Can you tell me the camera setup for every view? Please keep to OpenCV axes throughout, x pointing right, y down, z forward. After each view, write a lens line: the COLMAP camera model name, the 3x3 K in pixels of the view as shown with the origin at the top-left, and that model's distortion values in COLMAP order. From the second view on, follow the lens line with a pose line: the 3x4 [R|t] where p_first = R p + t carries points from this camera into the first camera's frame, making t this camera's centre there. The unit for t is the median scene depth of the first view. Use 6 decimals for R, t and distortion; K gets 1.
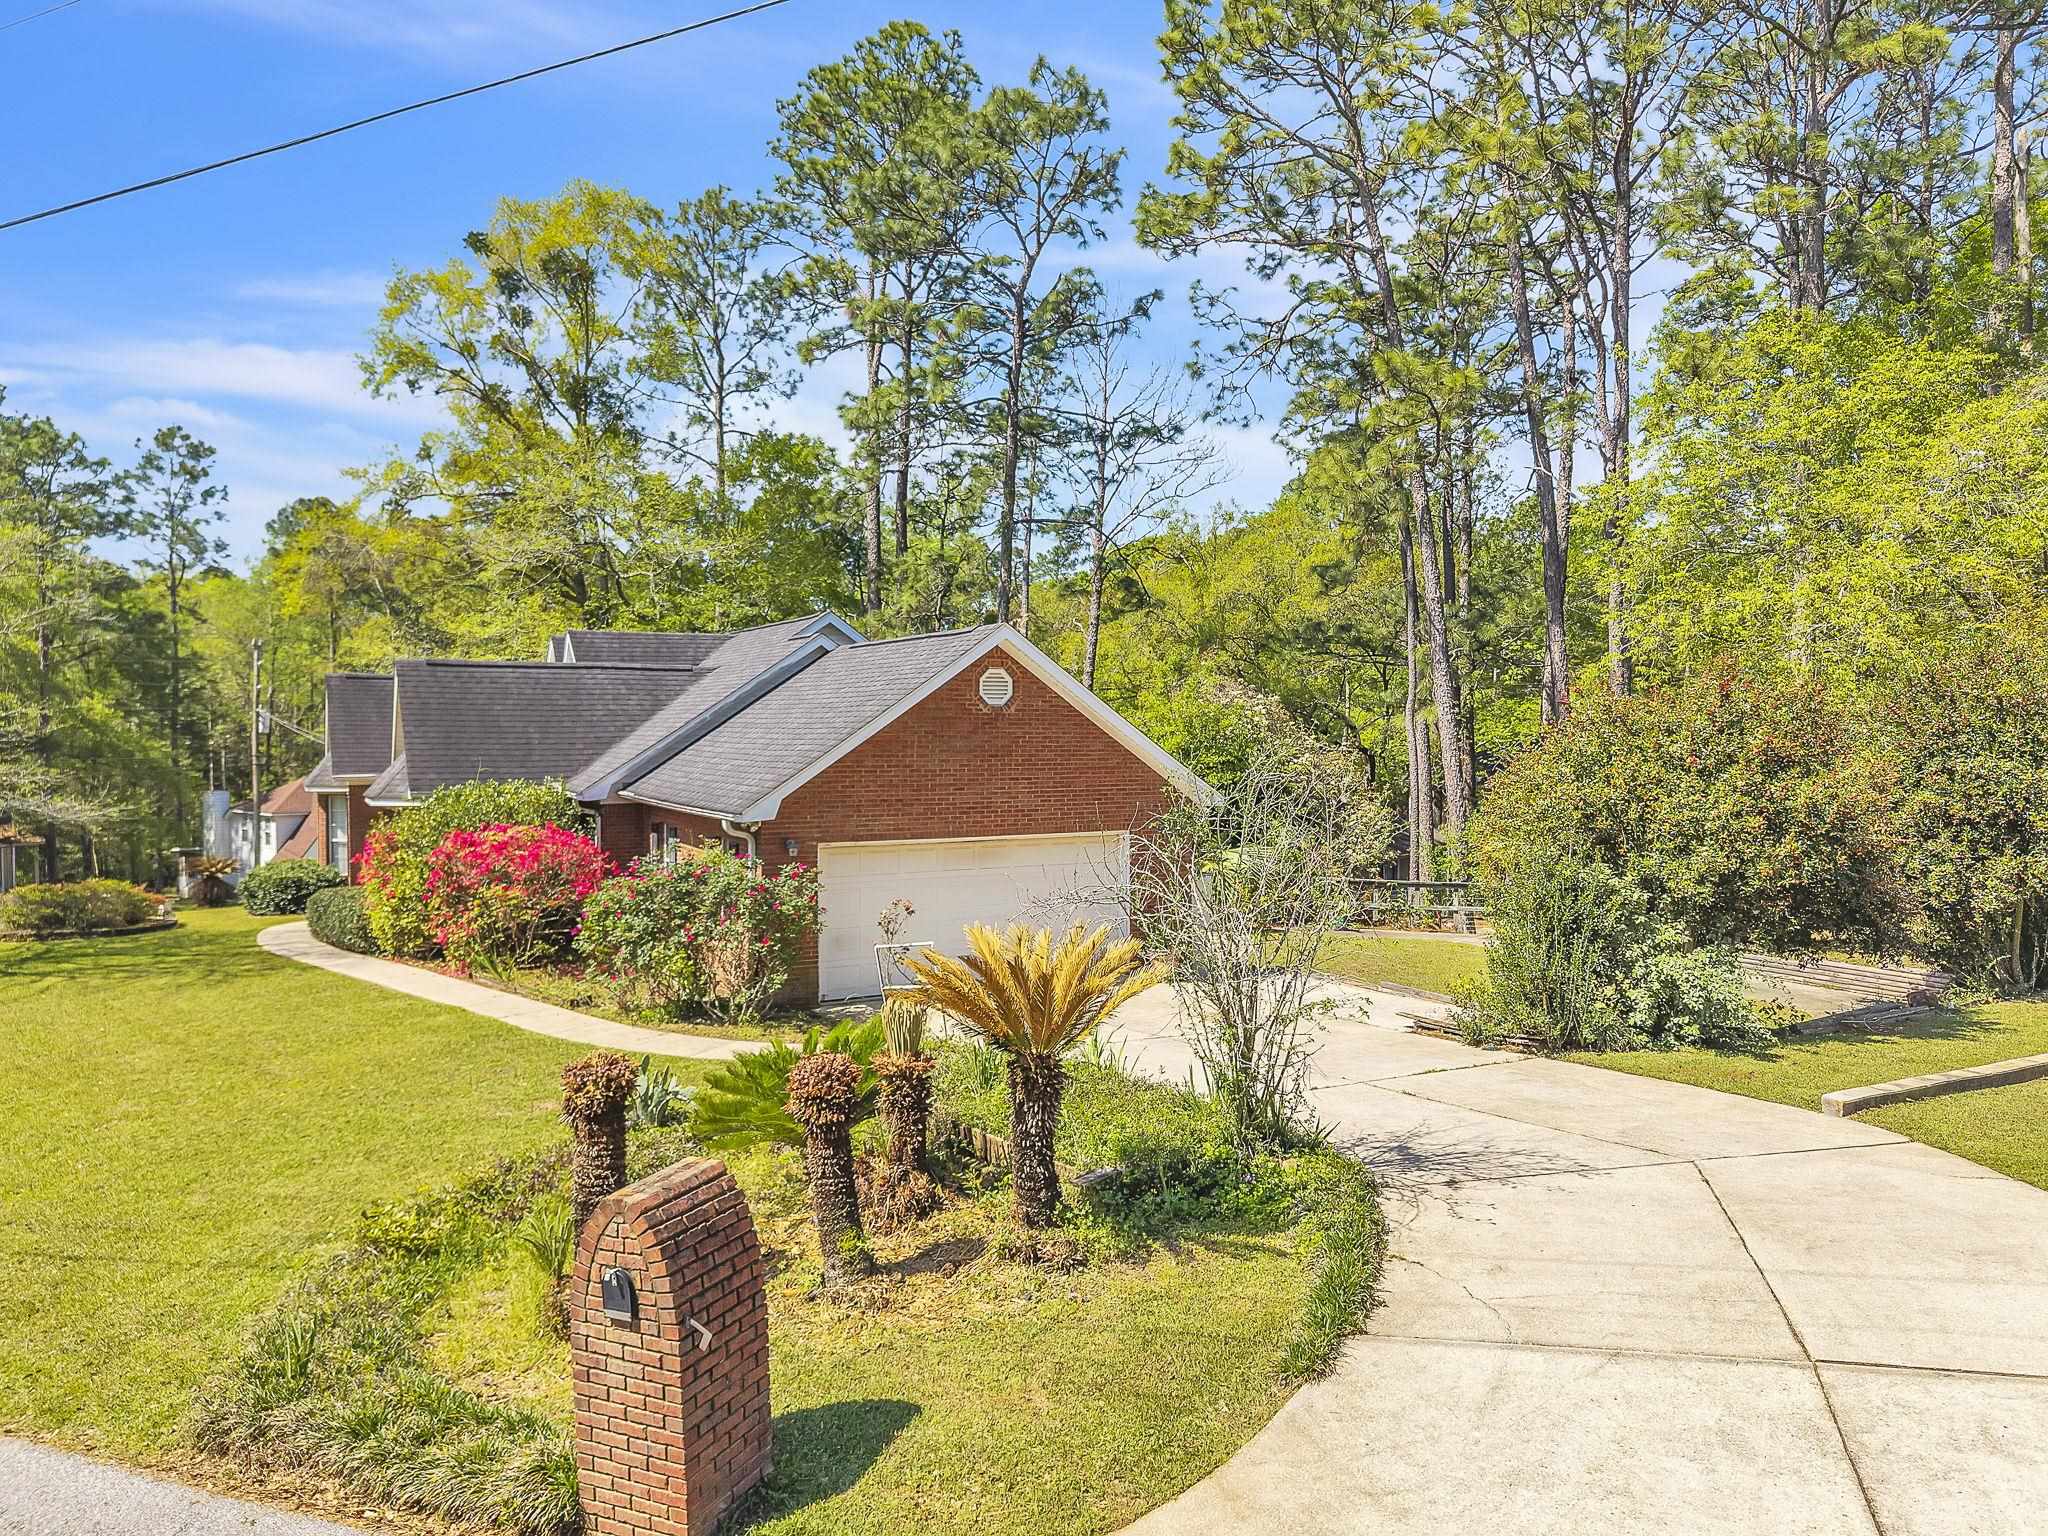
lens RADIAL K [[1396.2, 0, 1043.6], [0, 1396.2, 769.0], [0, 0, 1]] dist [0.025582, -0.012984]
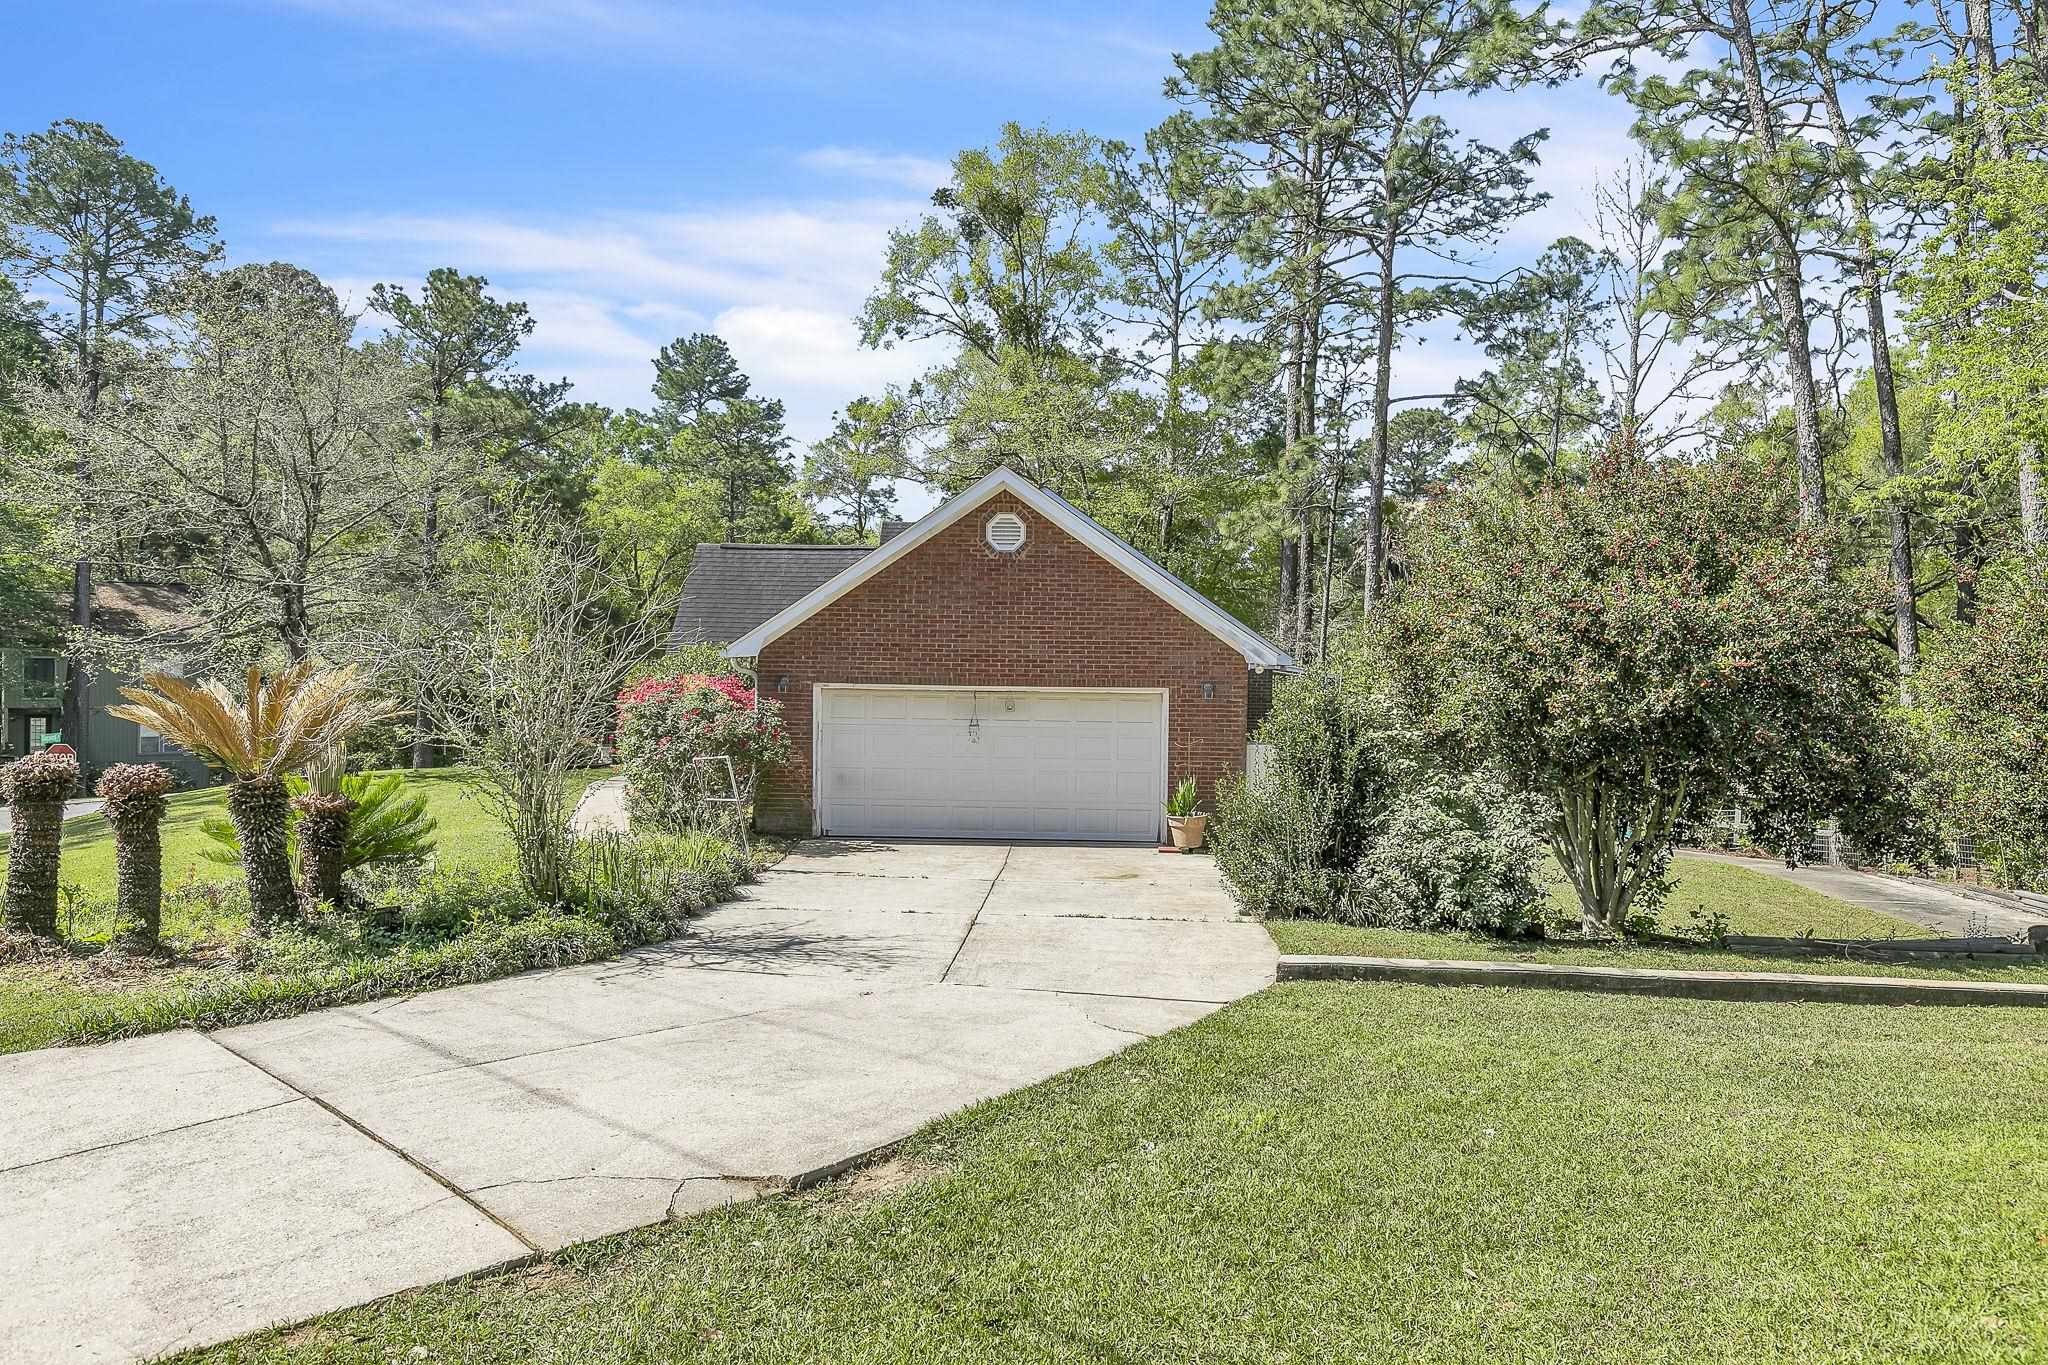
lens RADIAL K [[1387.1, 0, 1030.0], [0, 1387.1, 678.8], [0, 0, 1]] dist [-0.000867, -0.004564]
pose [[0.867530, 0.018595, -0.497038, 0.229207], [-0.030762, 0.999394, -0.016304, 0.028840], [0.496433, 0.029434, 0.867576, 0.083241]]
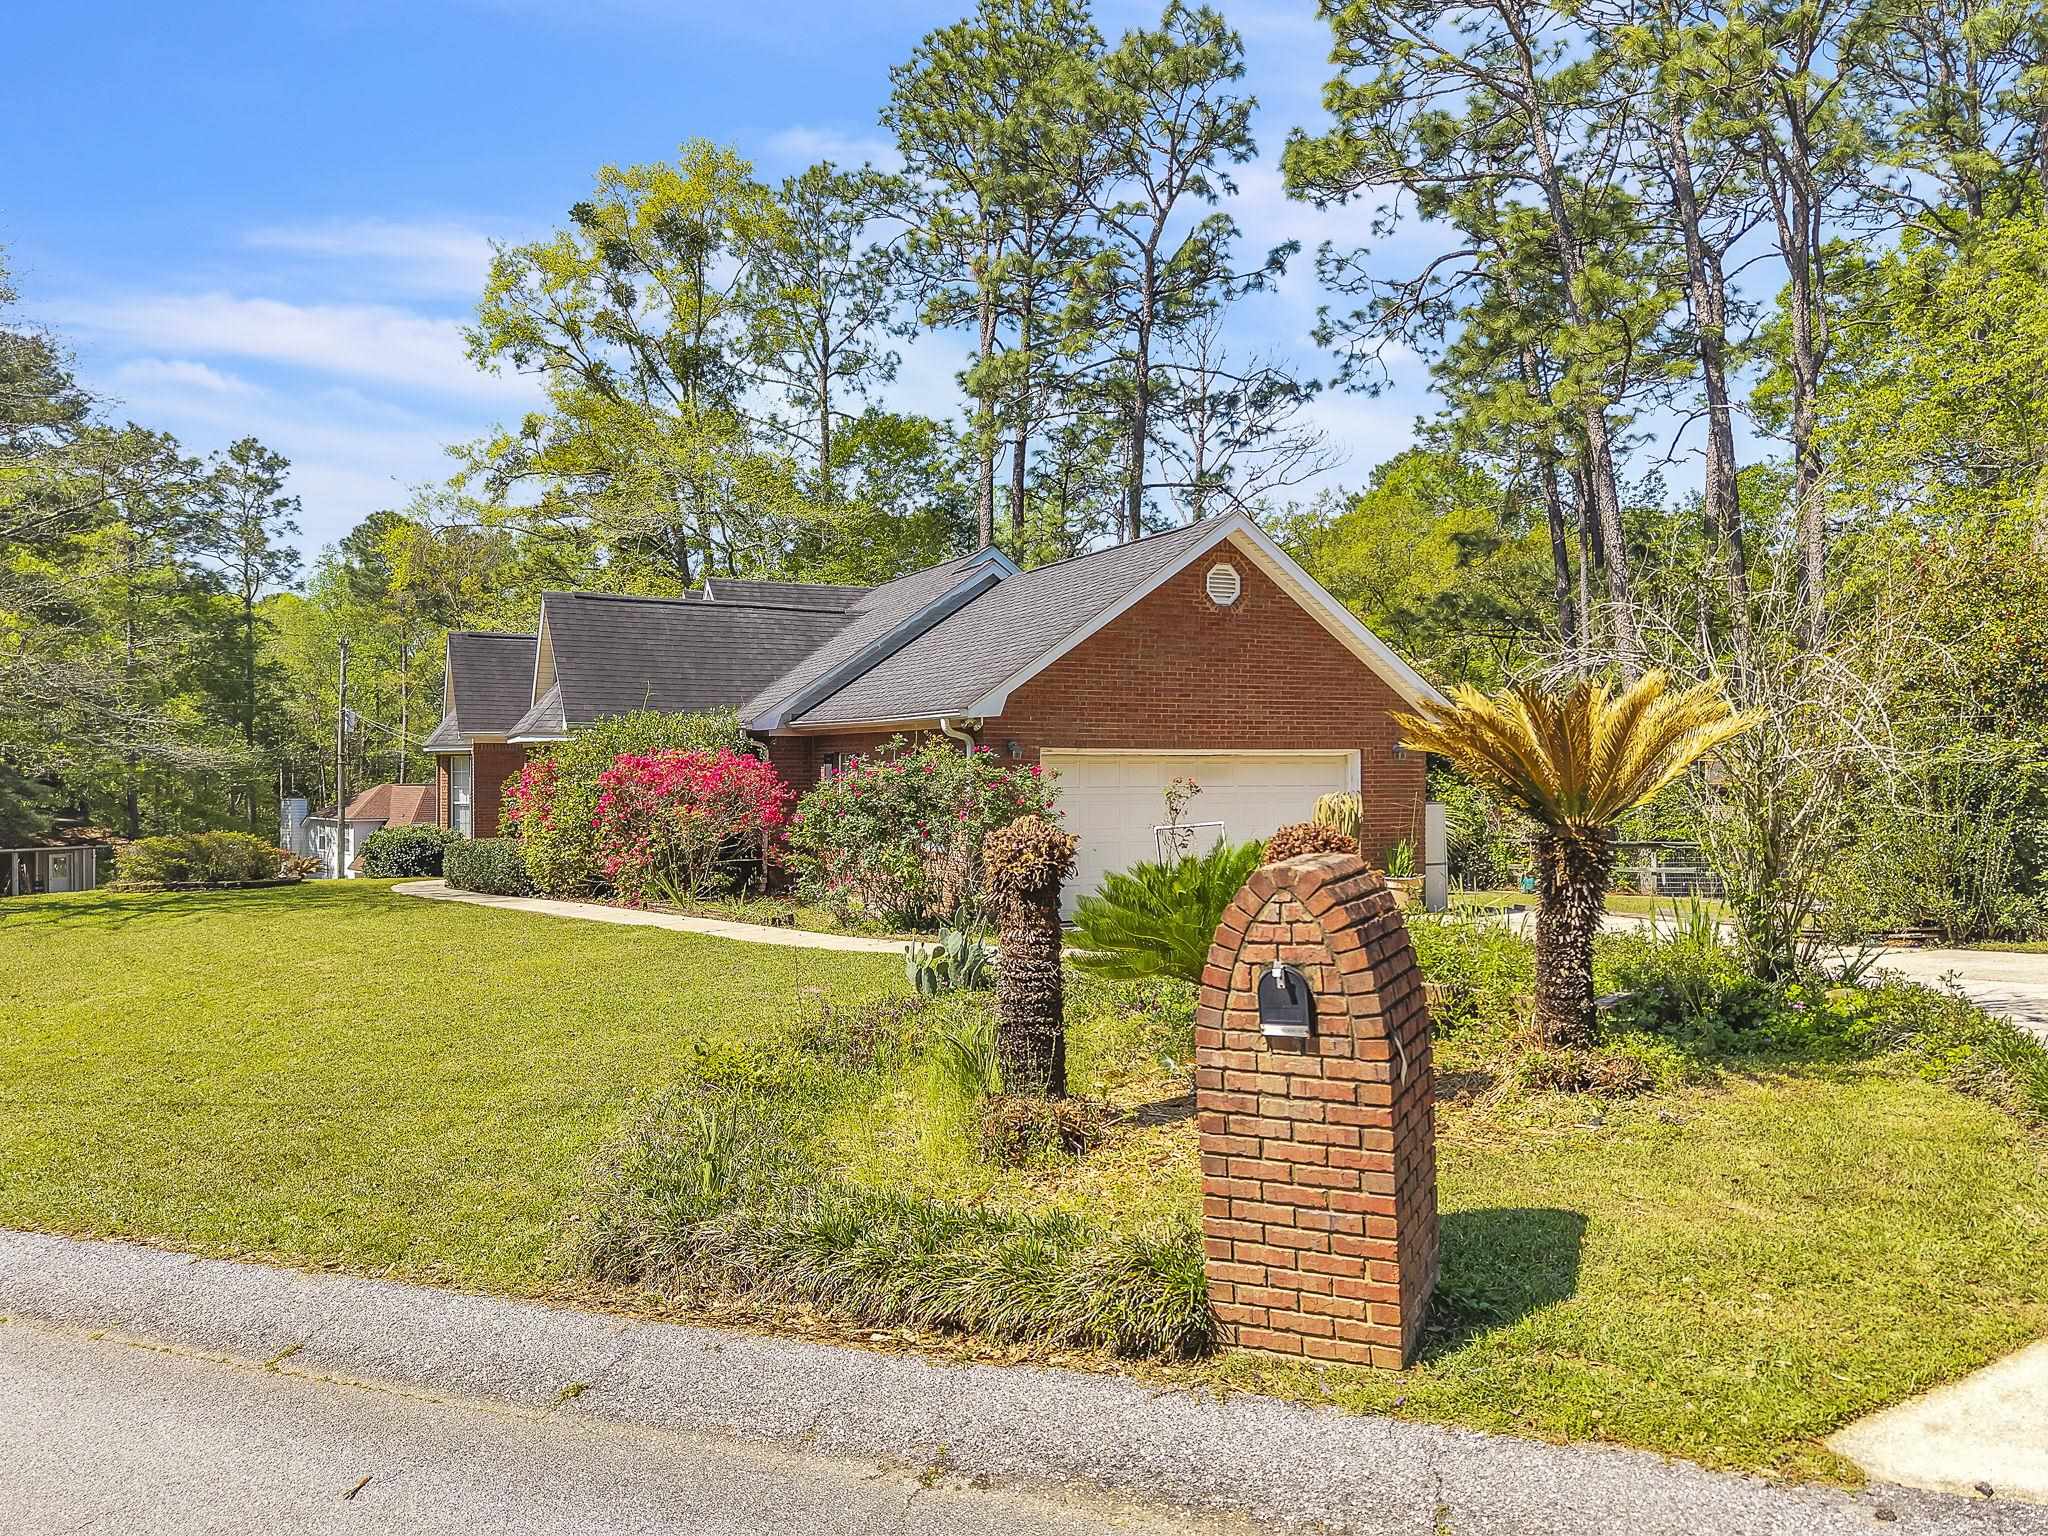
lens RADIAL K [[1396.2, 0, 1043.6], [0, 1396.2, 769.0], [0, 0, 1]] dist [0.025582, -0.012984]
pose [[0.999611, -0.001760, -0.027842, -0.061975], [0.000990, 0.999617, -0.027654, 0.042394], [0.027880, 0.027615, 0.999230, 0.044647]]
